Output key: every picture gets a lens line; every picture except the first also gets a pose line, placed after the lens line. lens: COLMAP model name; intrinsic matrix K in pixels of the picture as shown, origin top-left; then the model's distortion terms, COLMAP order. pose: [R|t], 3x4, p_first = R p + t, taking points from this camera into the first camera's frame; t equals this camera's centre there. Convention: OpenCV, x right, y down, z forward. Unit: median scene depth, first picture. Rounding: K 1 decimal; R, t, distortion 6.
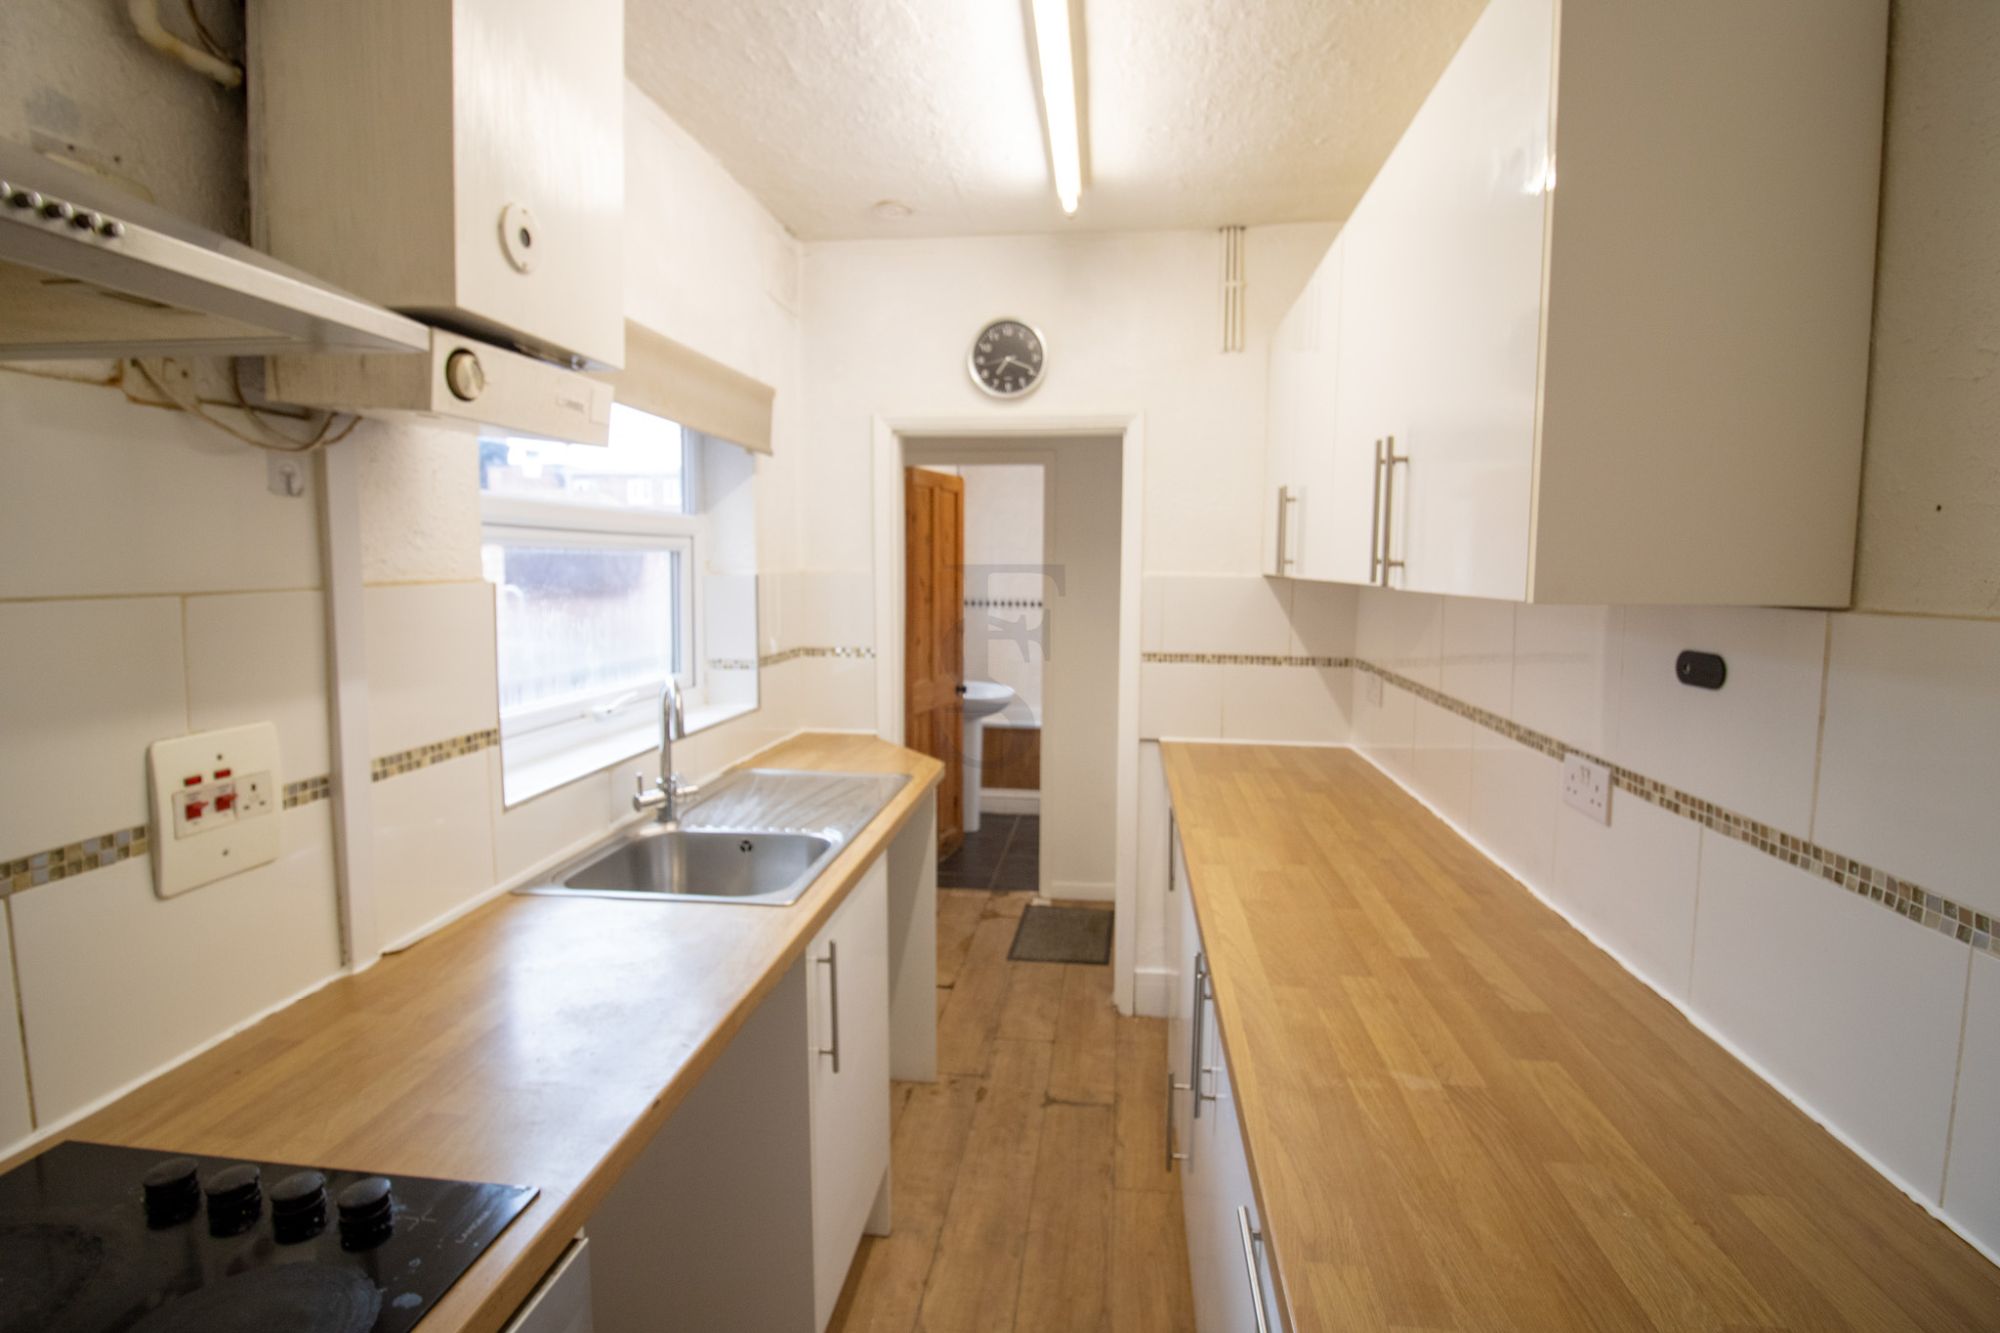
lens RADIAL K [[937.0, 0, 1007.6], [0, 937.0, 654.3], [0, 0, 1]] dist [-0.016188, -0.000455]
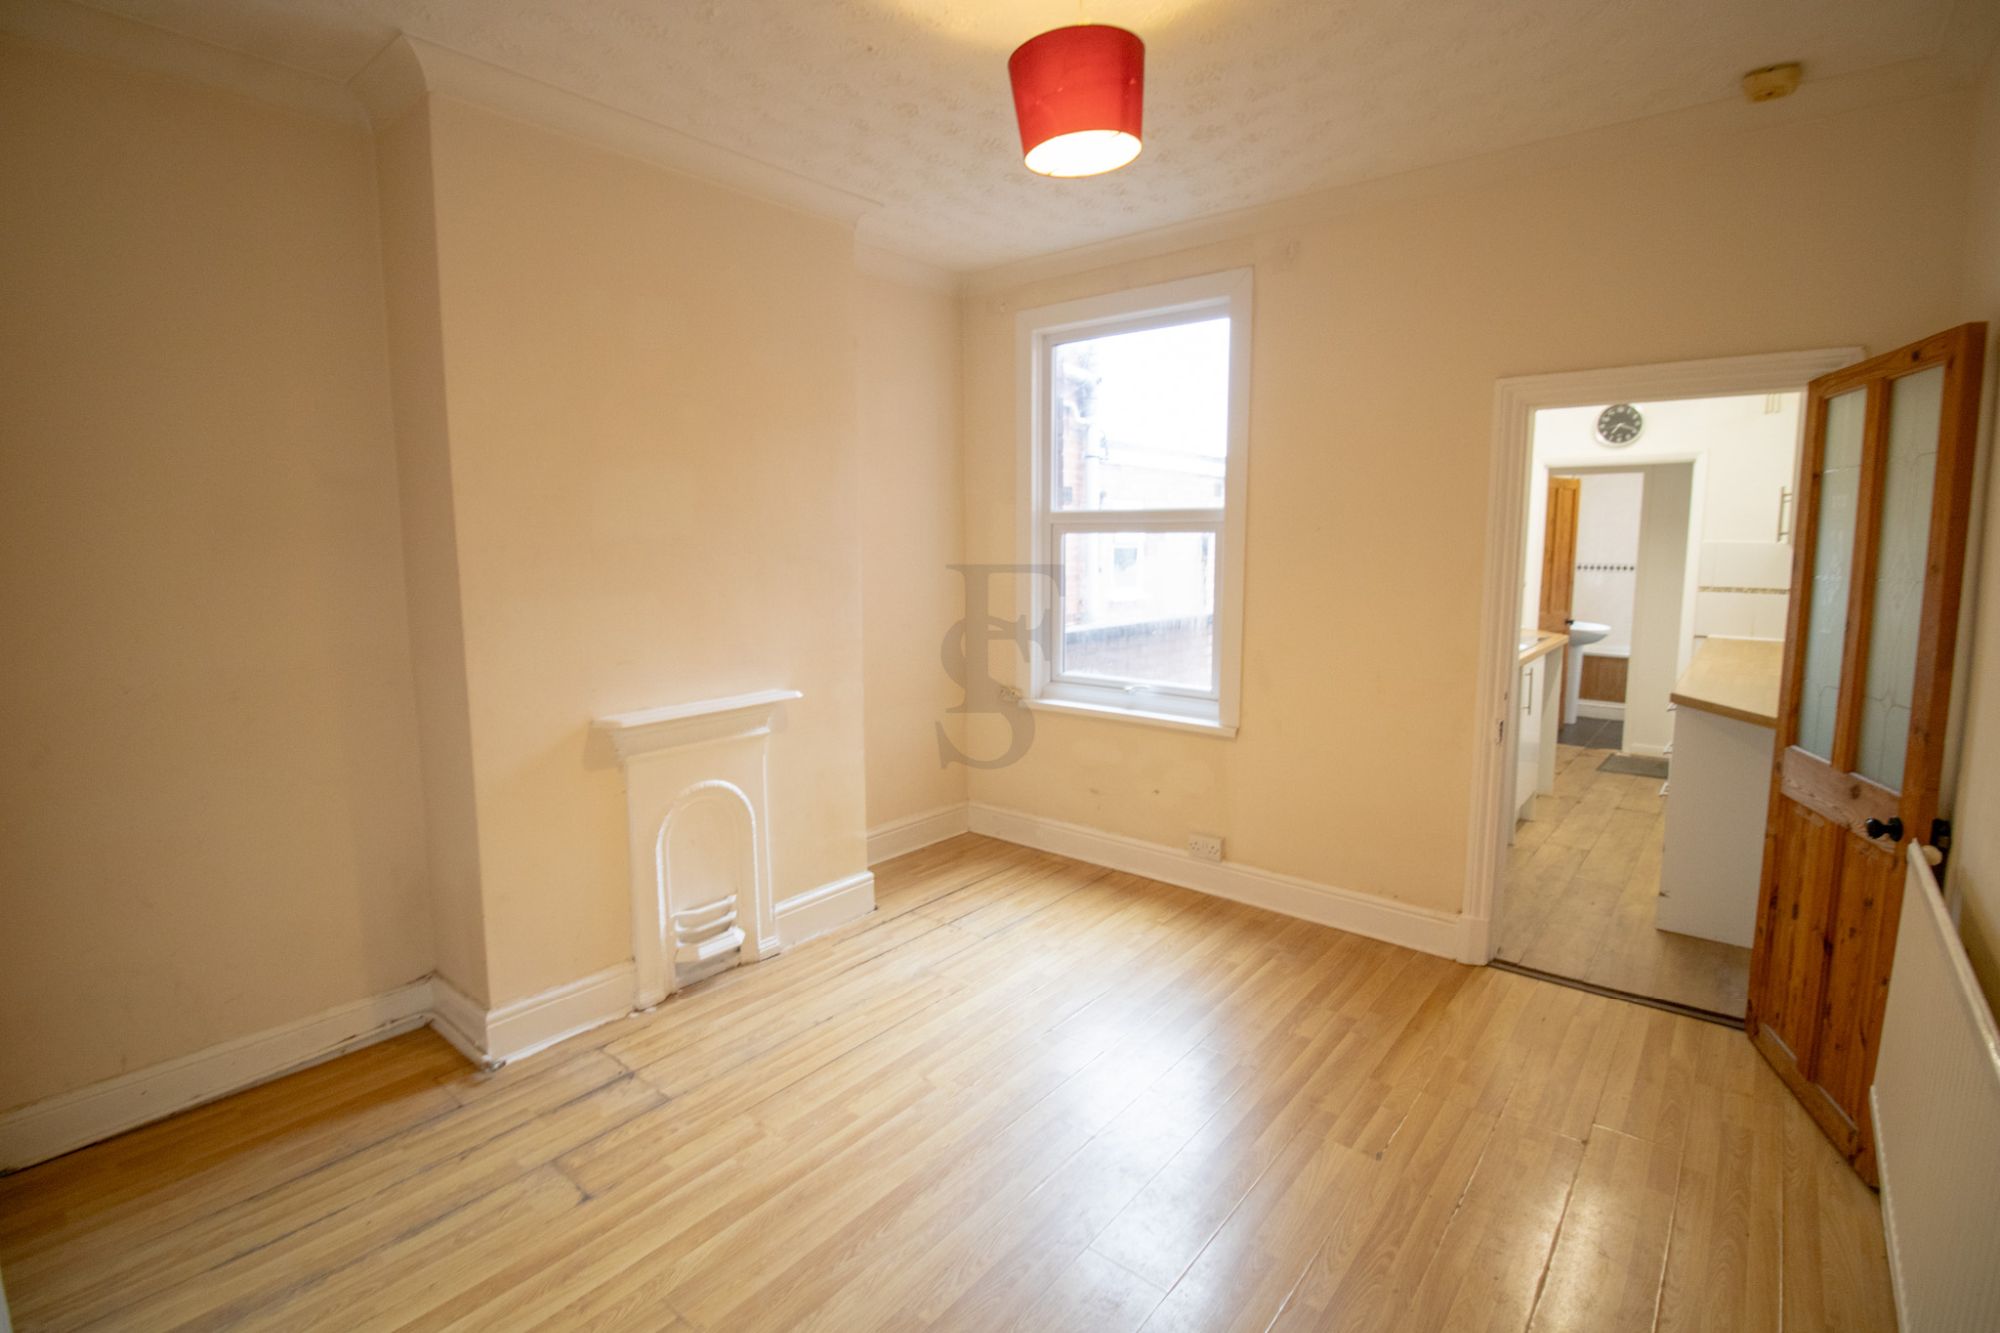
lens RADIAL K [[937.0, 0, 1007.6], [0, 937.0, 654.3], [0, 0, 1]] dist [-0.016188, -0.000455]
pose [[0.842149, 0.057596, -0.536161, -0.007069], [-0.045976, 0.998328, 0.035028, 0.123226], [0.537282, -0.004849, 0.843389, -1.153904]]
